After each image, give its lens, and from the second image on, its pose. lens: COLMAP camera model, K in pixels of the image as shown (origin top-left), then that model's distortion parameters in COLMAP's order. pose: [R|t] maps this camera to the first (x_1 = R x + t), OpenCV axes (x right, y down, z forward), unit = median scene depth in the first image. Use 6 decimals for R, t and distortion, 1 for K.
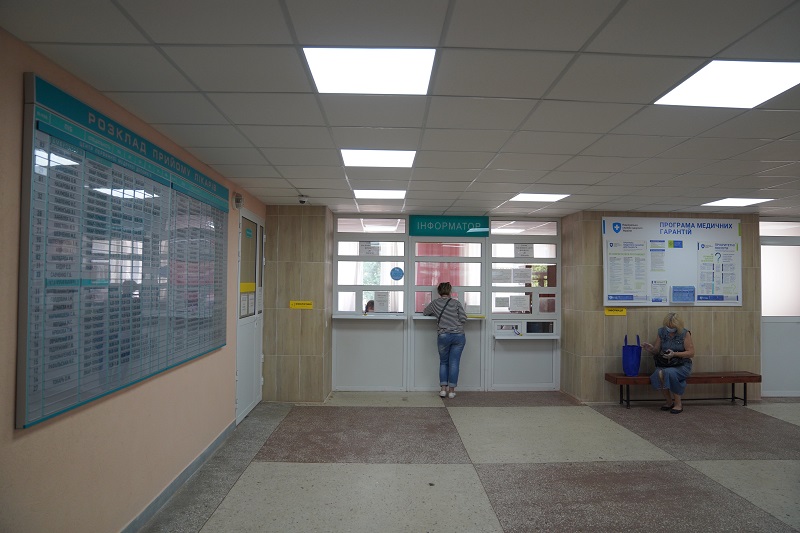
lens RADIAL K [[548.4, 0, 400.0], [0, 548.4, 266.5], [0, 0, 1]] dist [-0.128955, 0.098766]
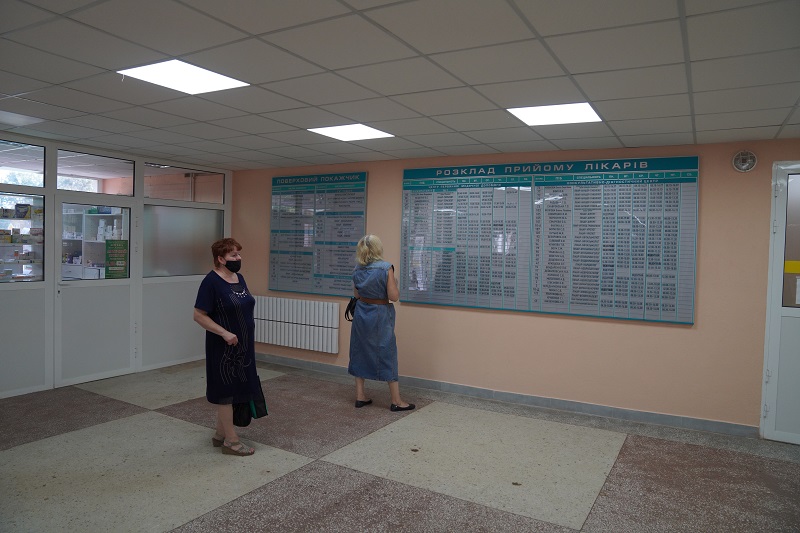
lens RADIAL K [[548.4, 0, 400.0], [0, 548.4, 266.5], [0, 0, 1]] dist [-0.128955, 0.098766]
pose [[-0.520054, 0.006704, -0.854107, 0.794444], [-0.008138, 0.999885, 0.012804, 0.041551], [0.854095, 0.013609, -0.519939, 1.148215]]
